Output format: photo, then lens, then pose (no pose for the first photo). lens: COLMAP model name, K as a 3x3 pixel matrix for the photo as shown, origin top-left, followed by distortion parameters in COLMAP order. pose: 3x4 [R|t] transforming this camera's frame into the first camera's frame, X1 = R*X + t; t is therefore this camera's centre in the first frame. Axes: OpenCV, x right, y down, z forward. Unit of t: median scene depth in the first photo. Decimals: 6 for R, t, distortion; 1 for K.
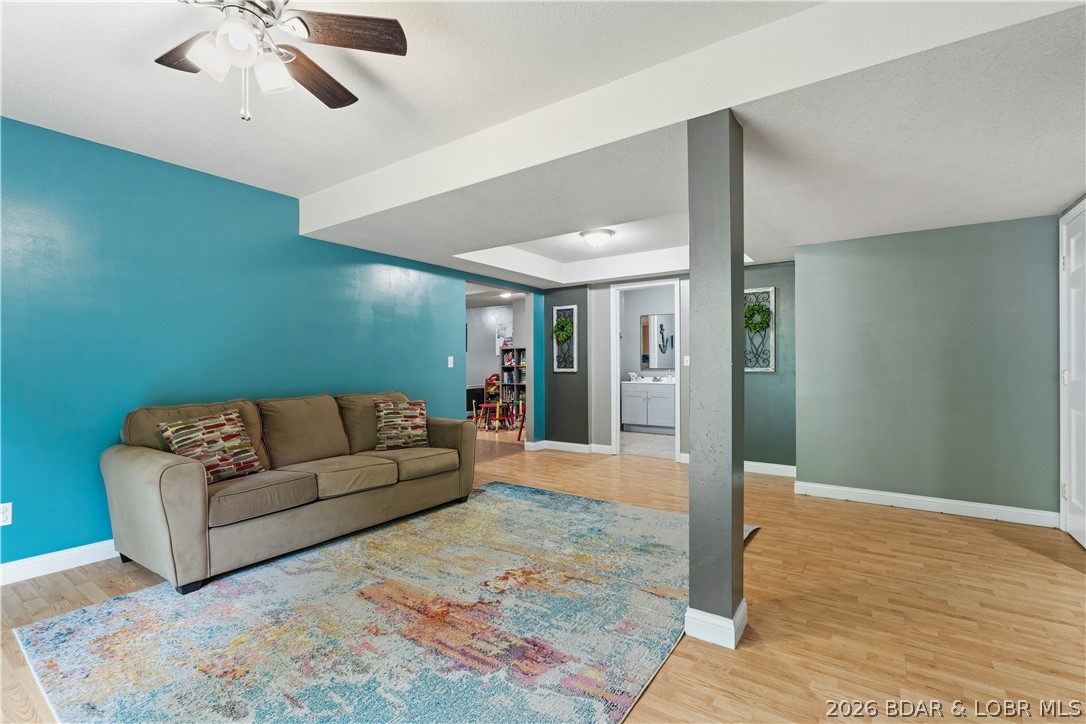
lens RADIAL K [[484.2, 0, 546.7], [0, 484.2, 362.1], [0, 0, 1]] dist [-0.010512, 0.001485]
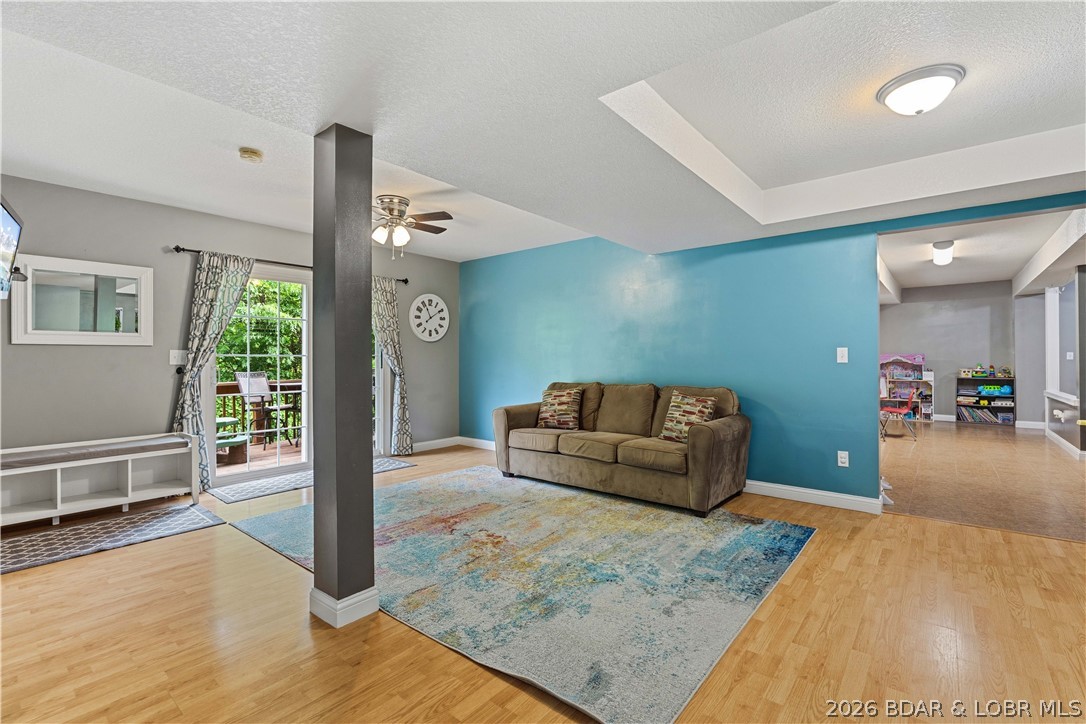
lens RADIAL K [[484.2, 0, 550.3], [0, 484.2, 354.9], [0, 0, 1]] dist [-0.010512, 0.001485]
pose [[-0.068766, -0.004856, -0.997621, 1.010250], [0.007116, 0.999960, -0.005358, 0.000274], [0.997607, -0.007467, -0.068729, 1.118829]]
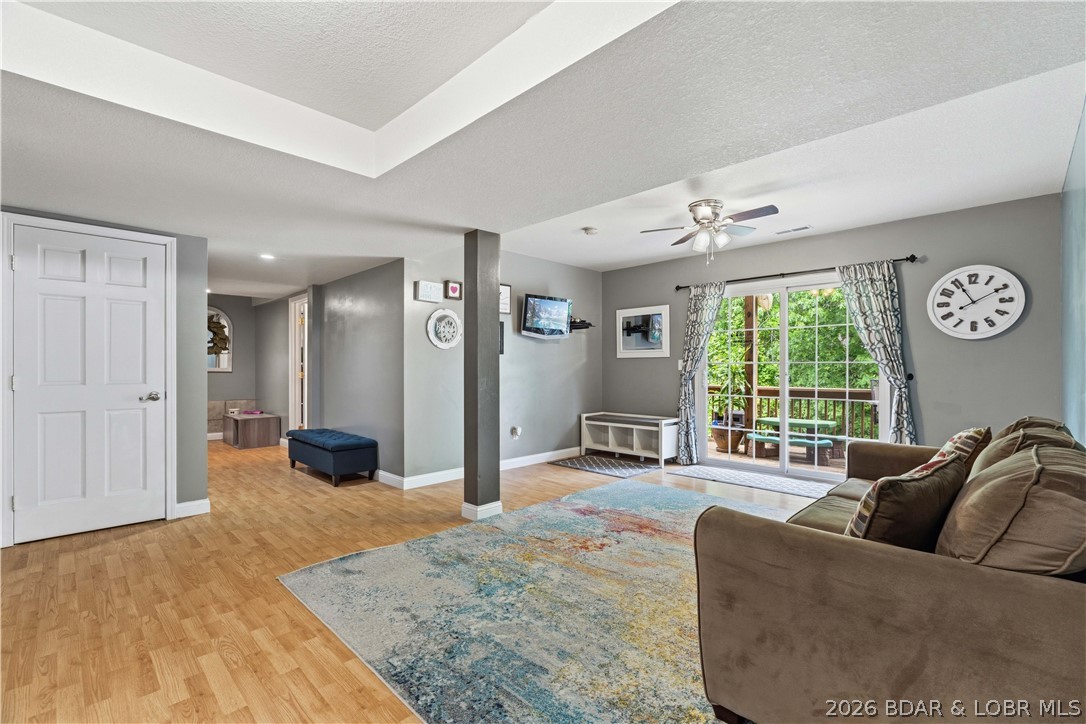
lens RADIAL K [[484.2, 0, 553.8], [0, 484.2, 365.9], [0, 0, 1]] dist [-0.010512, 0.001485]
pose [[-0.987870, 0.003458, 0.155243, -0.138642], [0.002515, 0.999977, -0.006270, 0.008134], [-0.155261, -0.005804, -0.987856, 1.999384]]
